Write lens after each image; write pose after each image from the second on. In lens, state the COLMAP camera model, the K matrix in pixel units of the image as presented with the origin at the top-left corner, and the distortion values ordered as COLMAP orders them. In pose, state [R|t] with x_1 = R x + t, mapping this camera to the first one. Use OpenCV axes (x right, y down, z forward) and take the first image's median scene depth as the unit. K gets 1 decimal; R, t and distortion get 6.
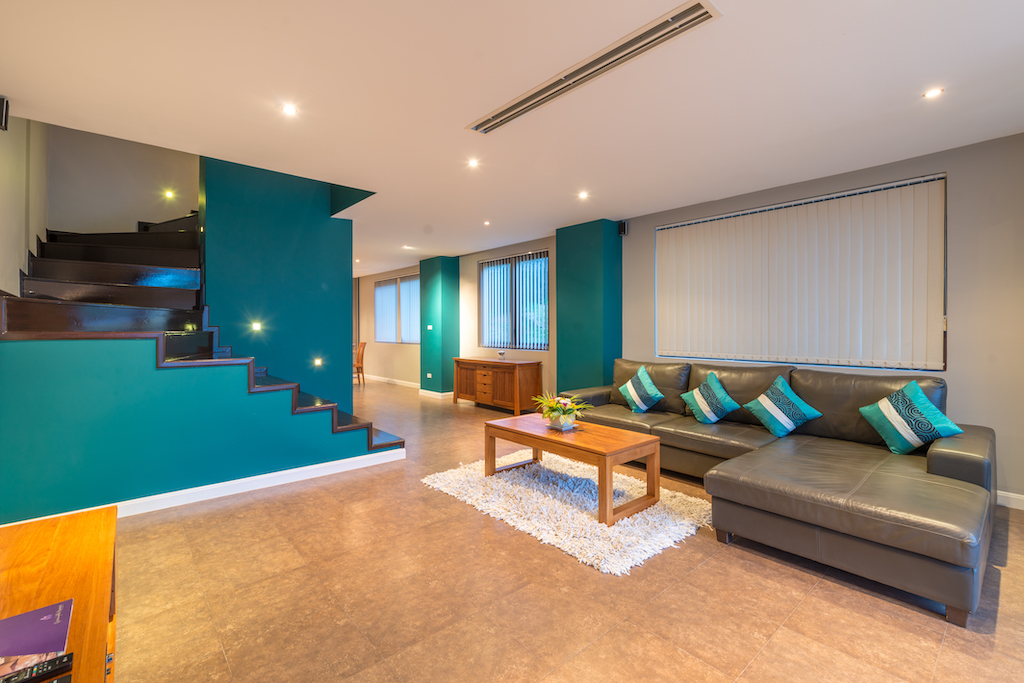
lens RADIAL K [[474.2, 0, 512.0], [0, 474.2, 341.5], [0, 0, 1]] dist [-0.001219, -0.000137]
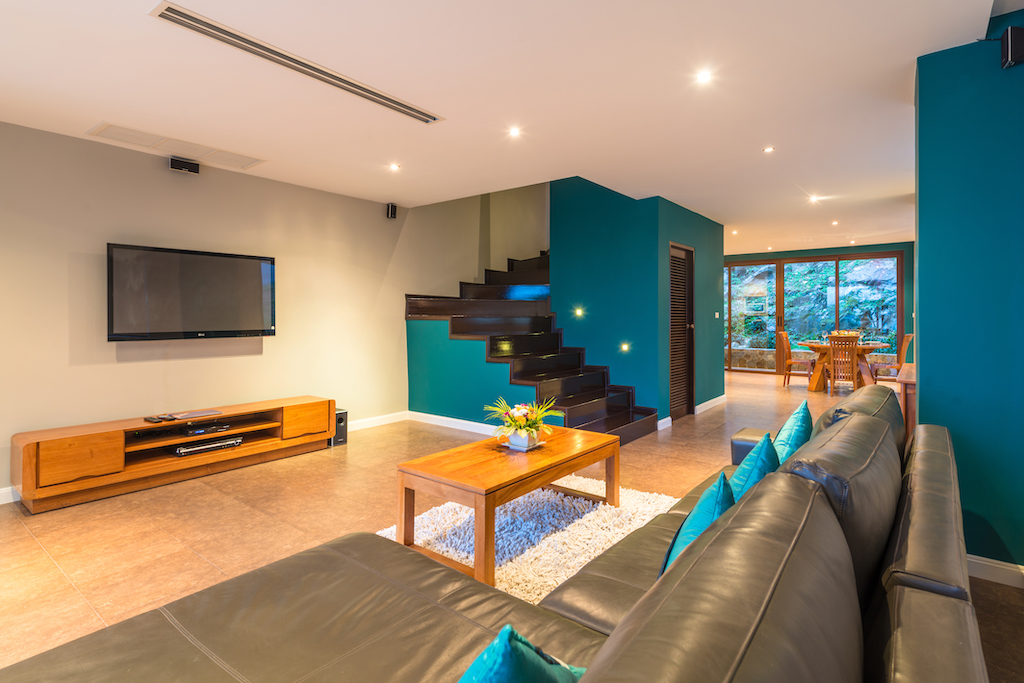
lens RADIAL K [[503.7, 0, 514.9], [0, 503.7, 323.7], [0, 0, 1]] dist [0.001234, 0.000118]
pose [[0.160921, 0.011256, -0.986903, 1.044925], [-0.021714, 0.999733, 0.007862, -0.020022], [0.986728, 0.020165, 0.161122, 1.012640]]
